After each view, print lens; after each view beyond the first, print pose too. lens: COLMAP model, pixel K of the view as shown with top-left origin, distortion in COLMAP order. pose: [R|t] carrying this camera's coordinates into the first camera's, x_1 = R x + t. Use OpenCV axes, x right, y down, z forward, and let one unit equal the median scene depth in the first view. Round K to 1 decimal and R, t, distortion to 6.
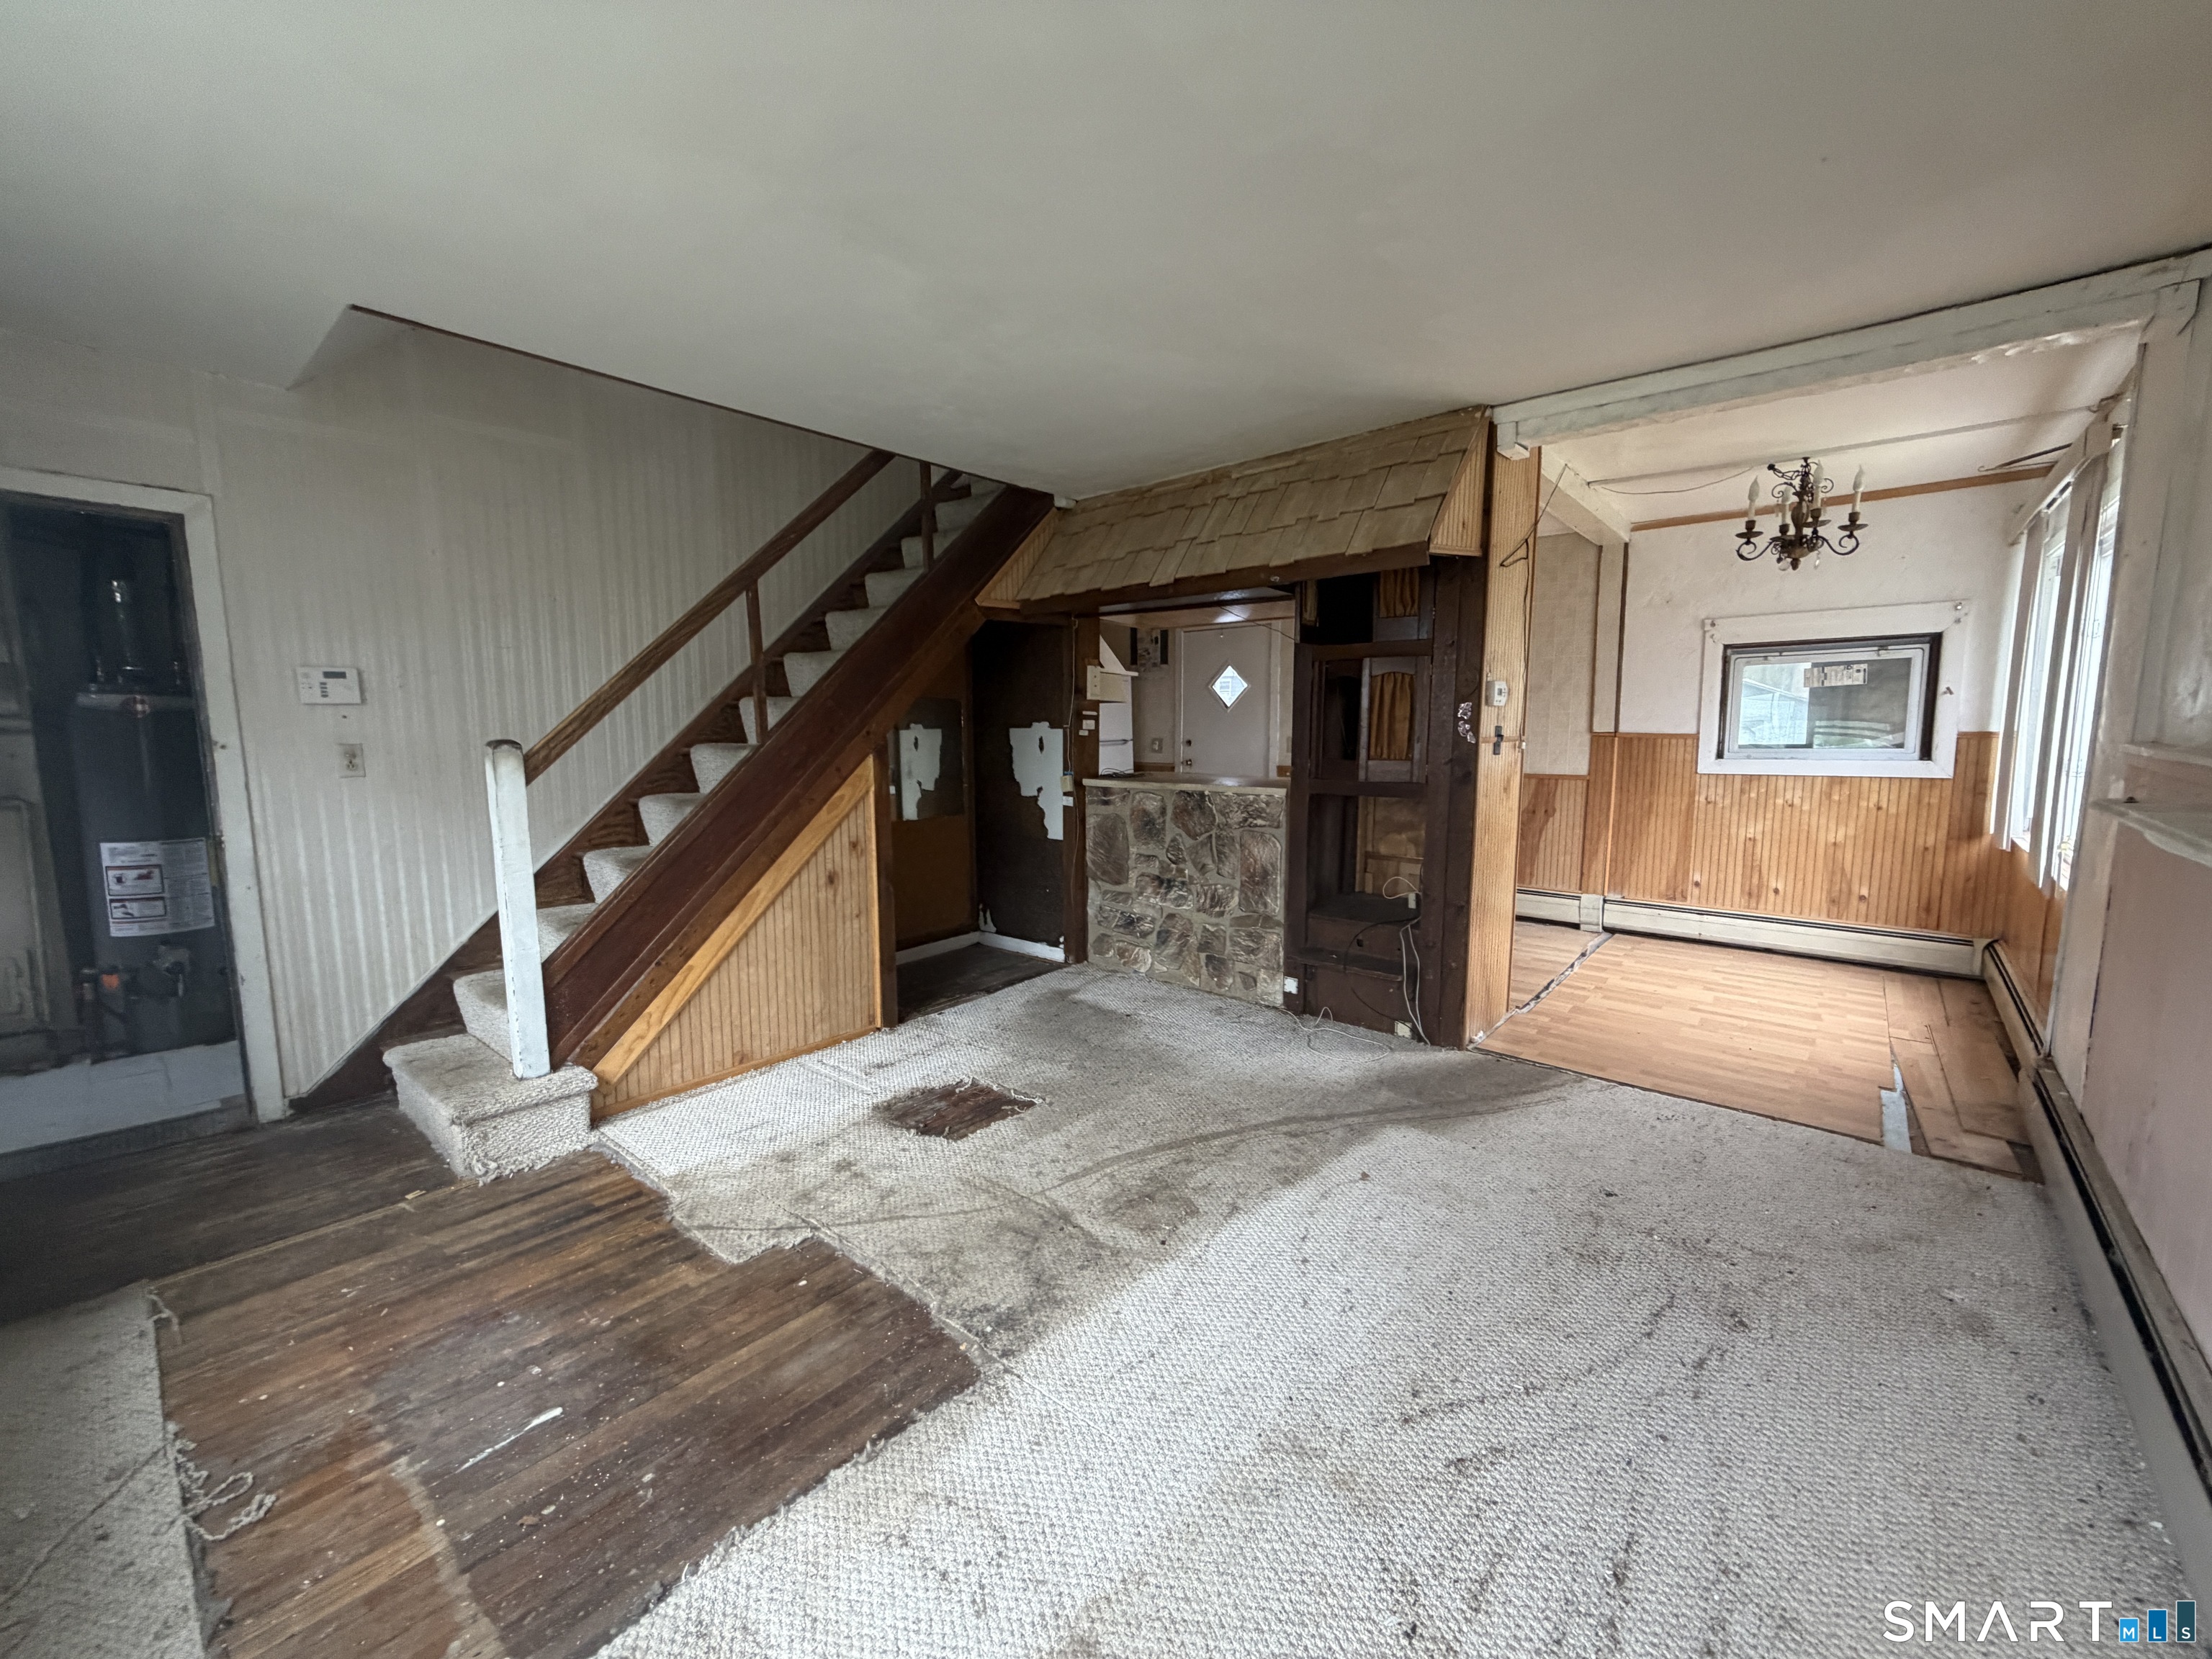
lens RADIAL K [[885.4, 0, 1099.2], [0, 885.4, 830.6], [0, 0, 1]] dist [-0.001104, -0.000085]
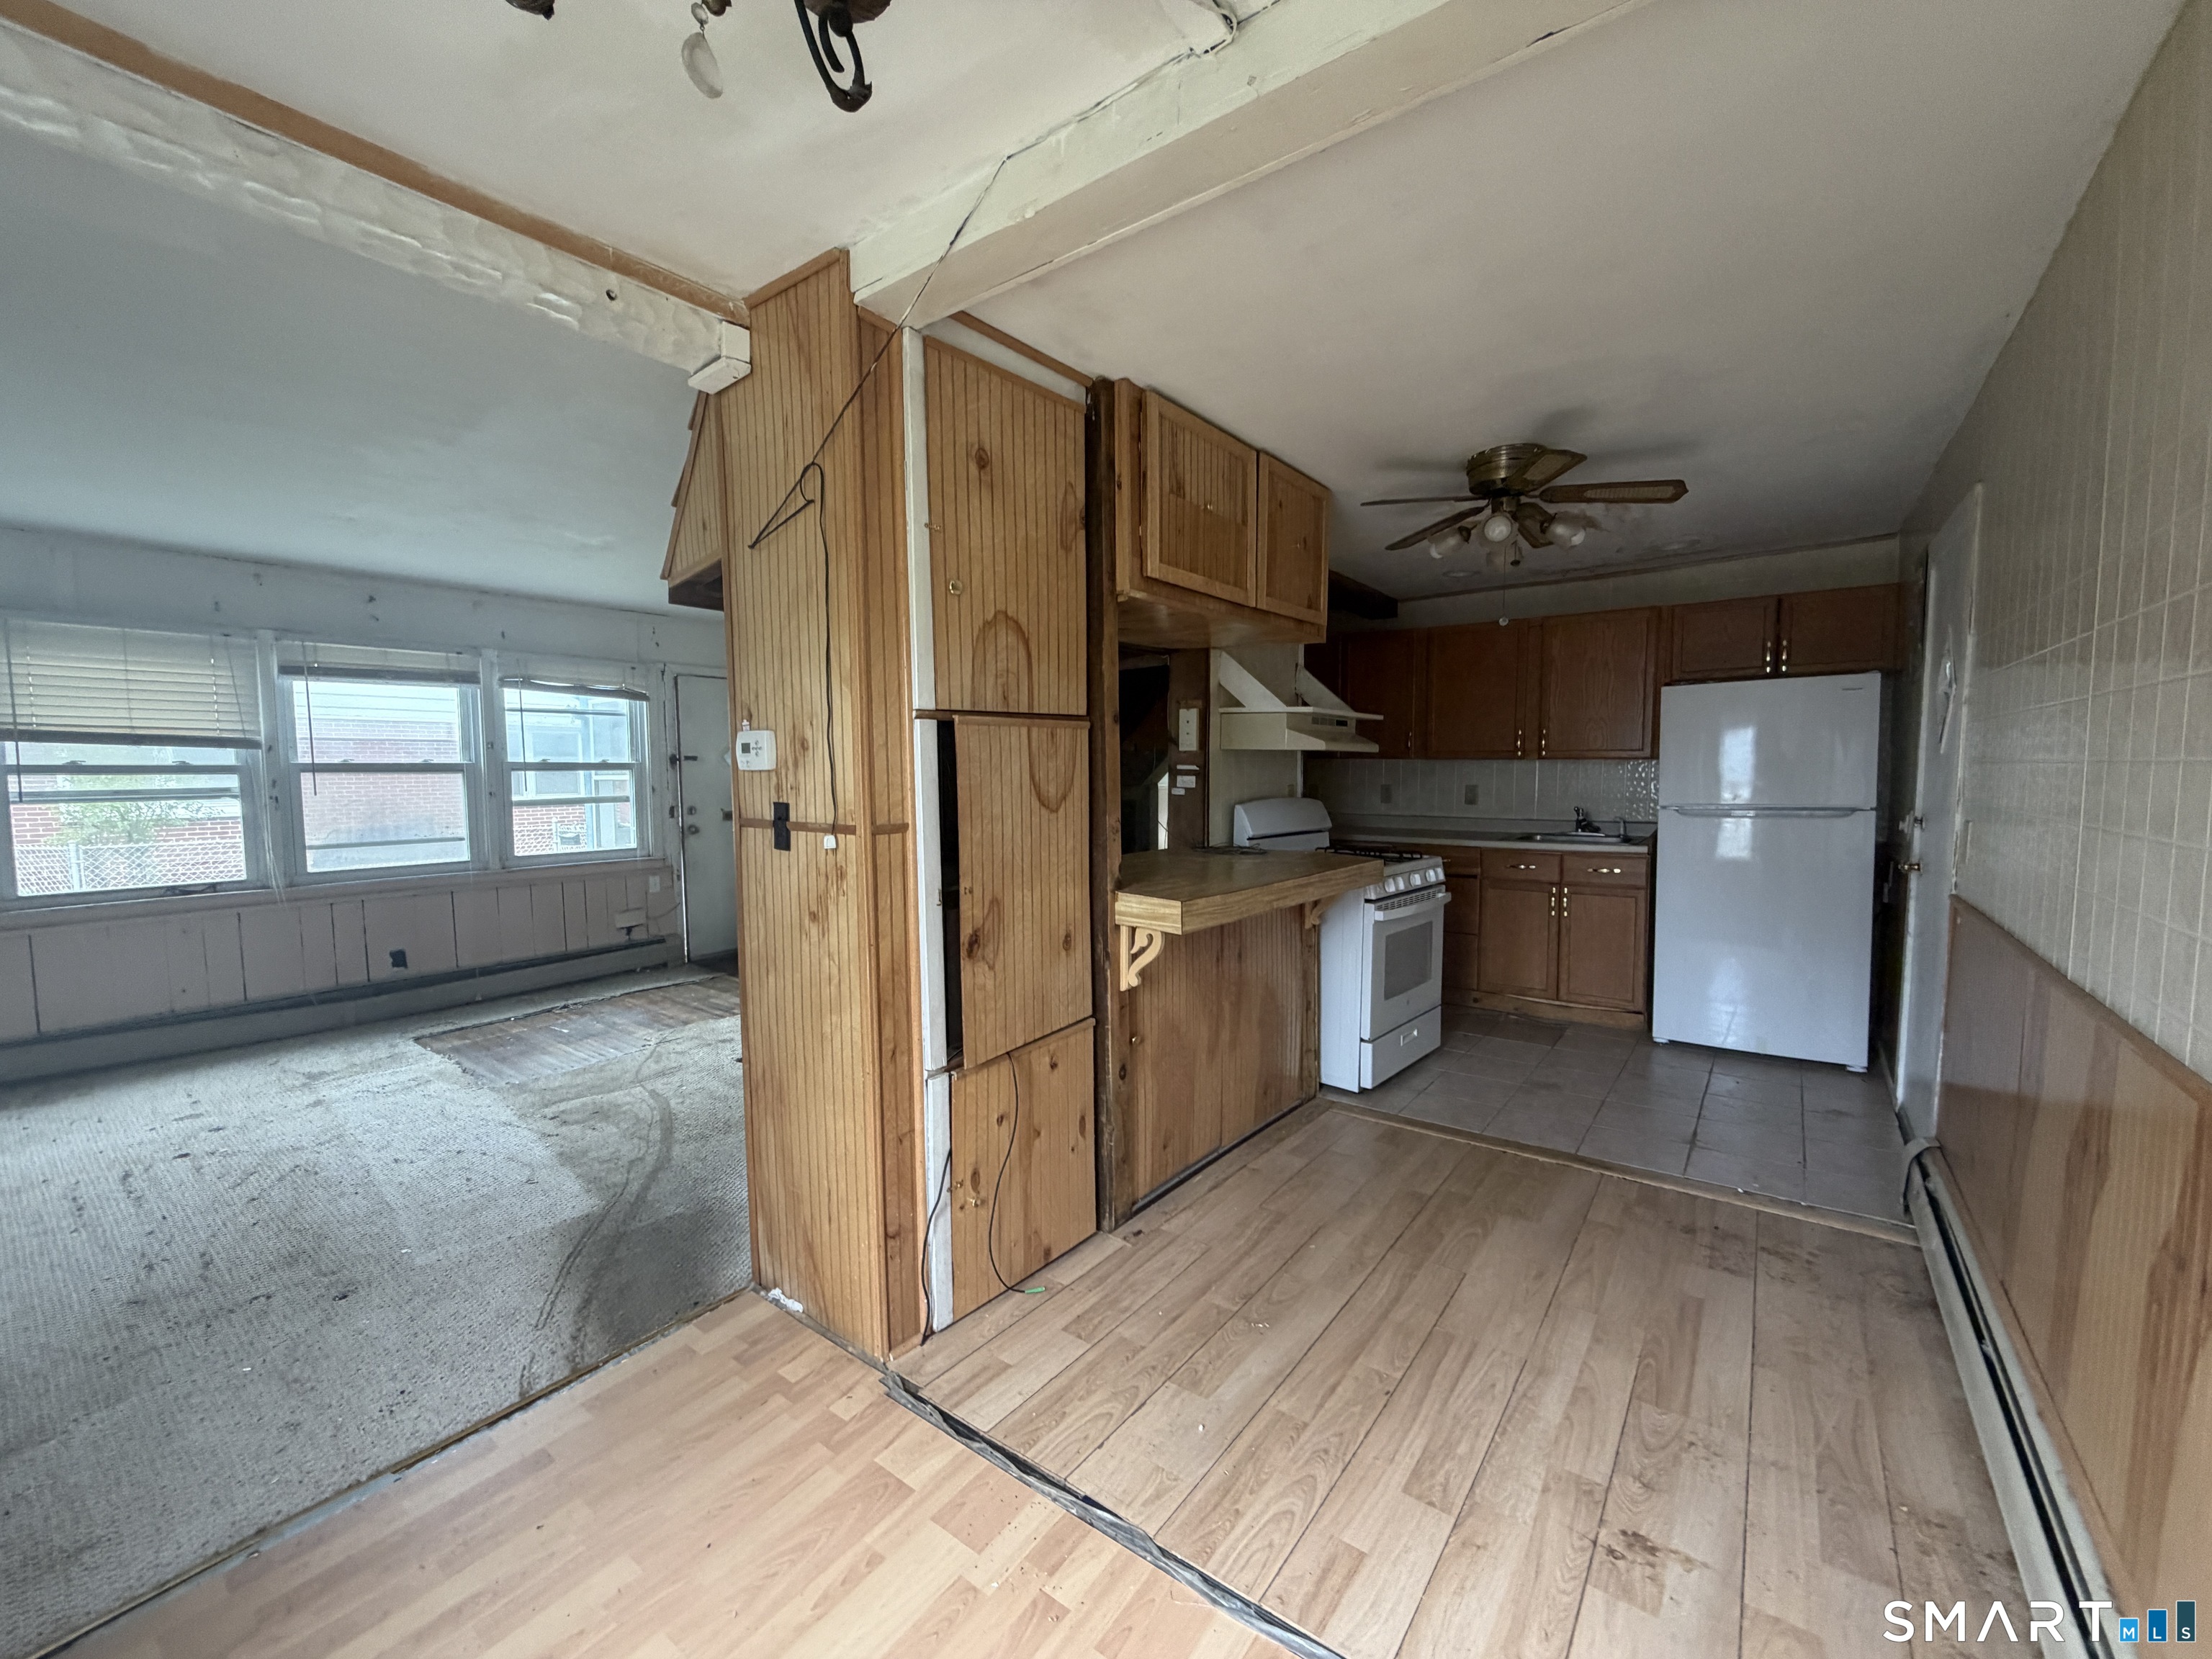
lens RADIAL K [[885.4, 0, 1099.2], [0, 885.4, 830.6], [0, 0, 1]] dist [-0.001104, -0.000085]
pose [[0.059185, 0.079060, -0.995111, 1.485185], [-0.114607, 0.990805, 0.071902, -0.235341], [0.991646, 0.109791, 0.067702, 1.639813]]
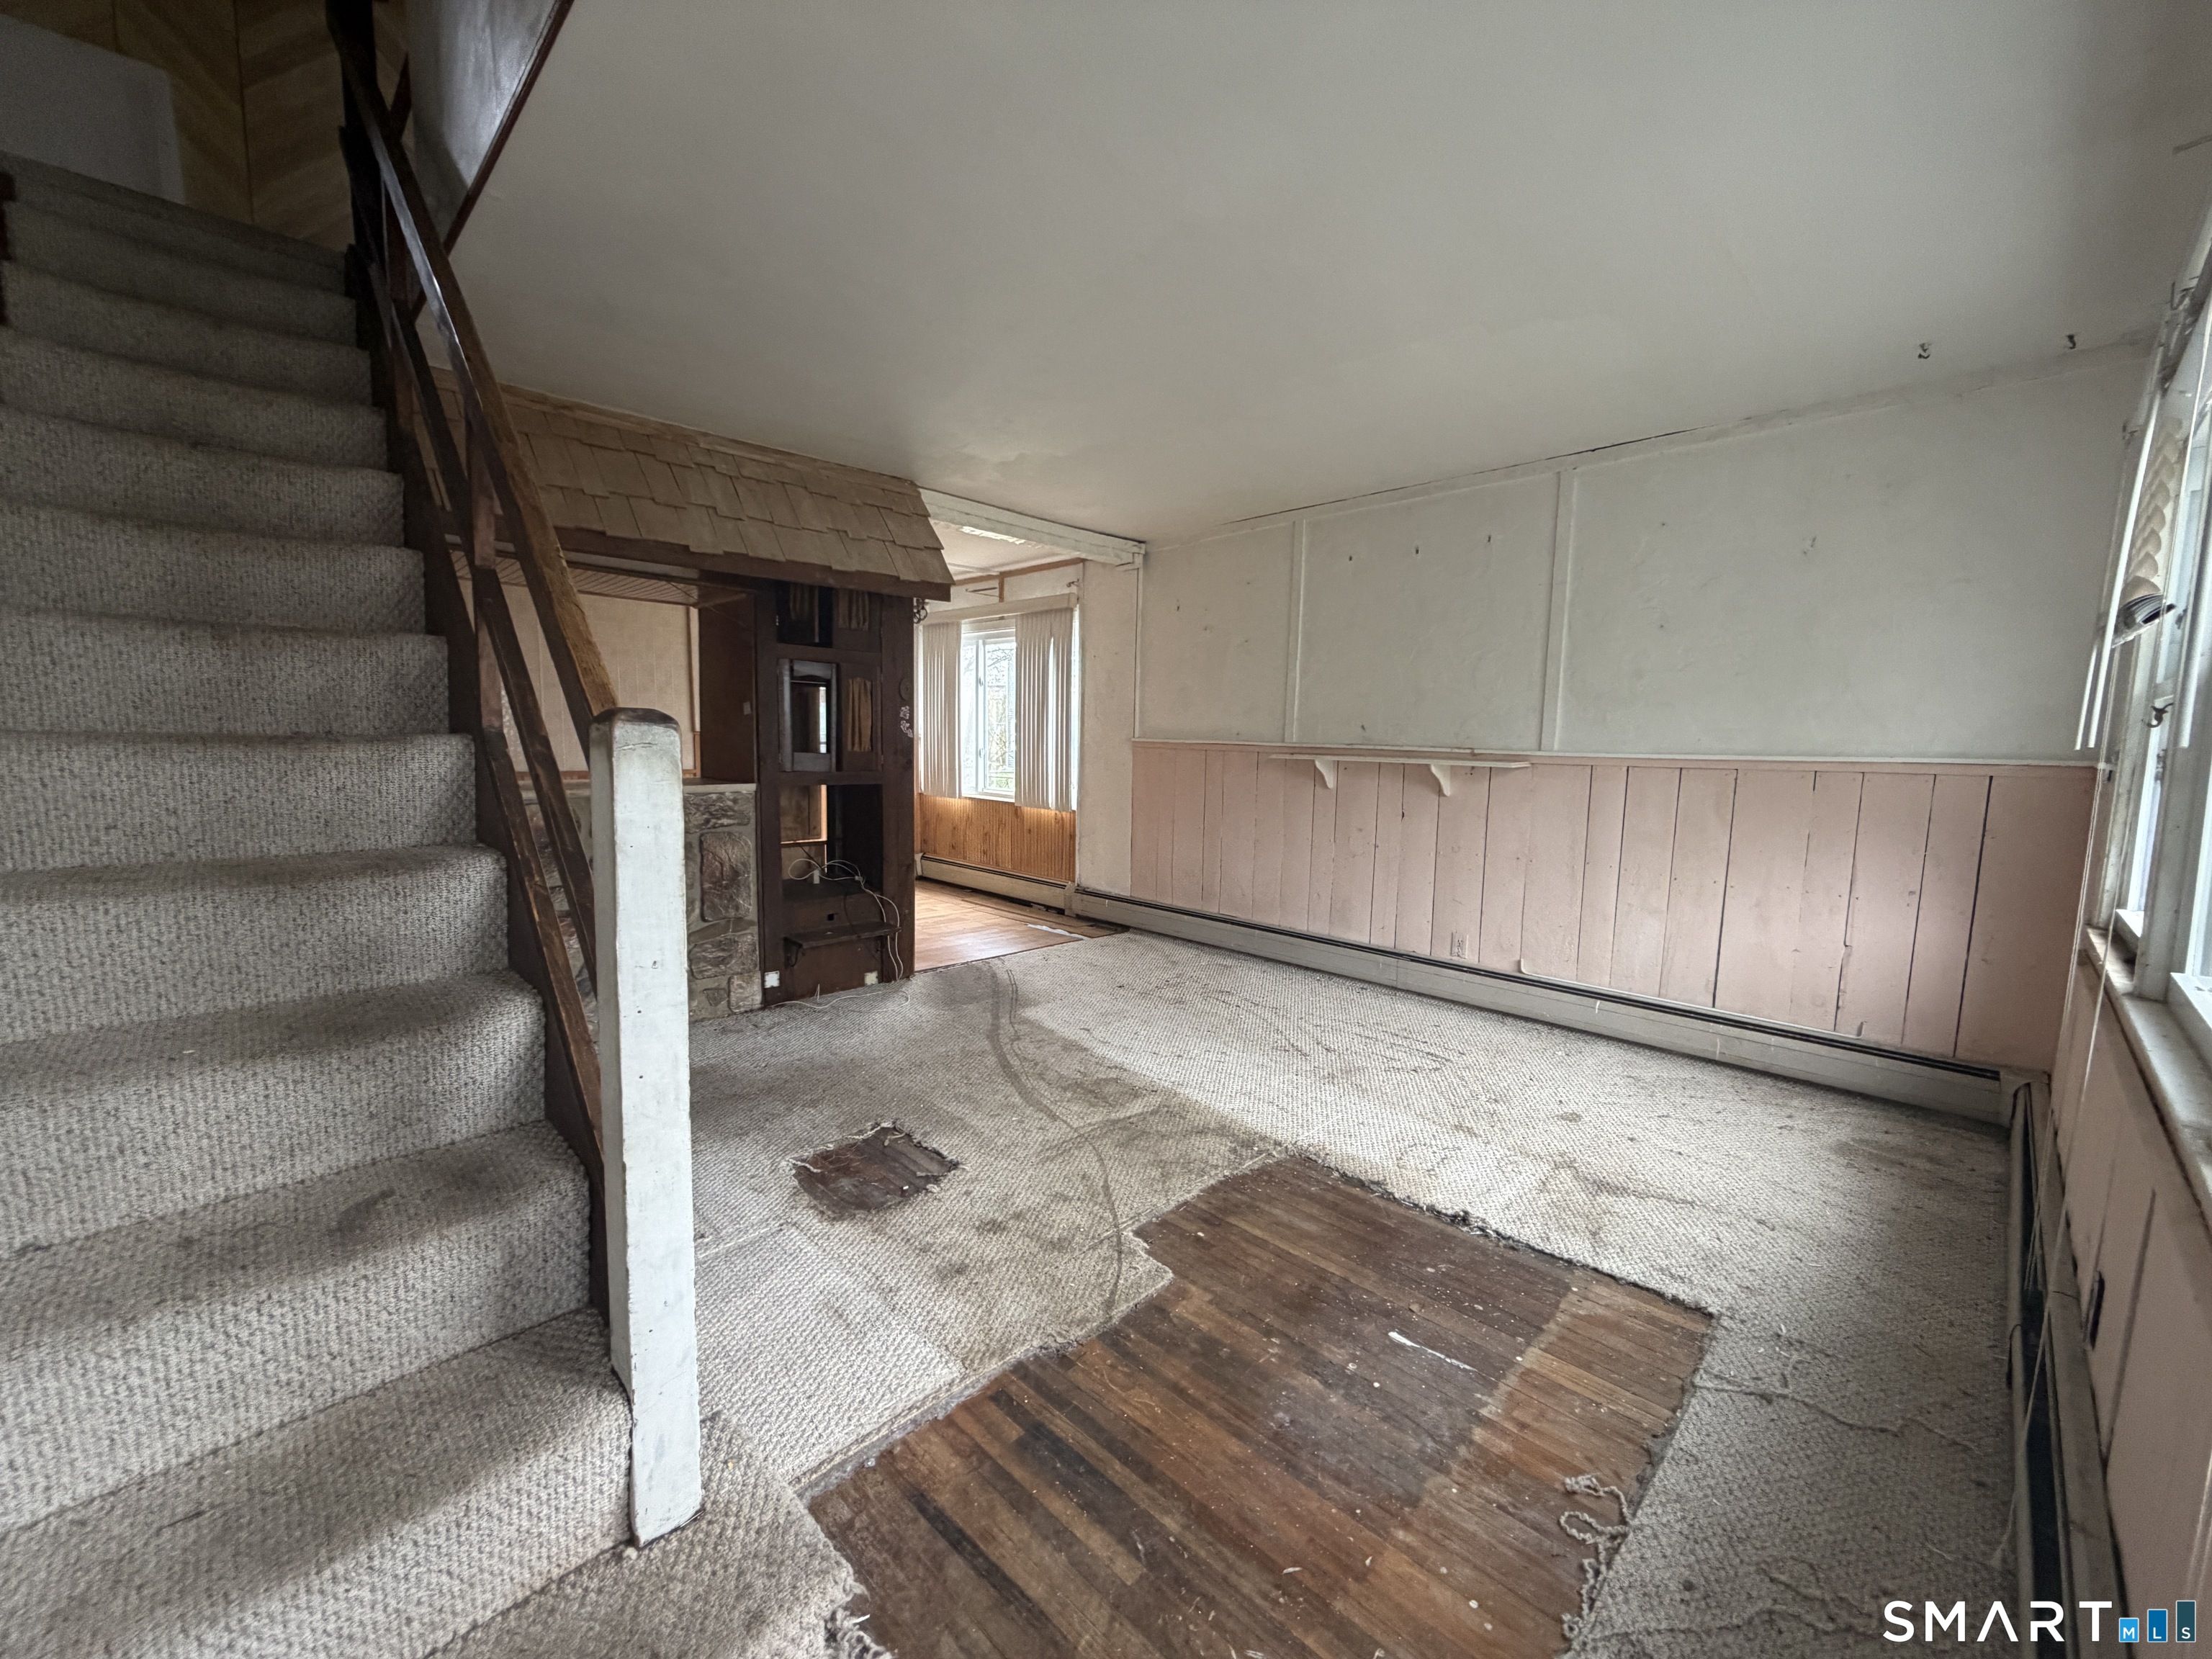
lens RADIAL K [[885.4, 0, 1099.2], [0, 885.4, 830.6], [0, 0, 1]] dist [-0.001104, -0.000085]
pose [[0.079951, -0.099026, 0.991868, -1.152191], [0.104787, 0.990375, 0.090430, -0.069448], [-0.991276, 0.096705, 0.089558, 0.830671]]
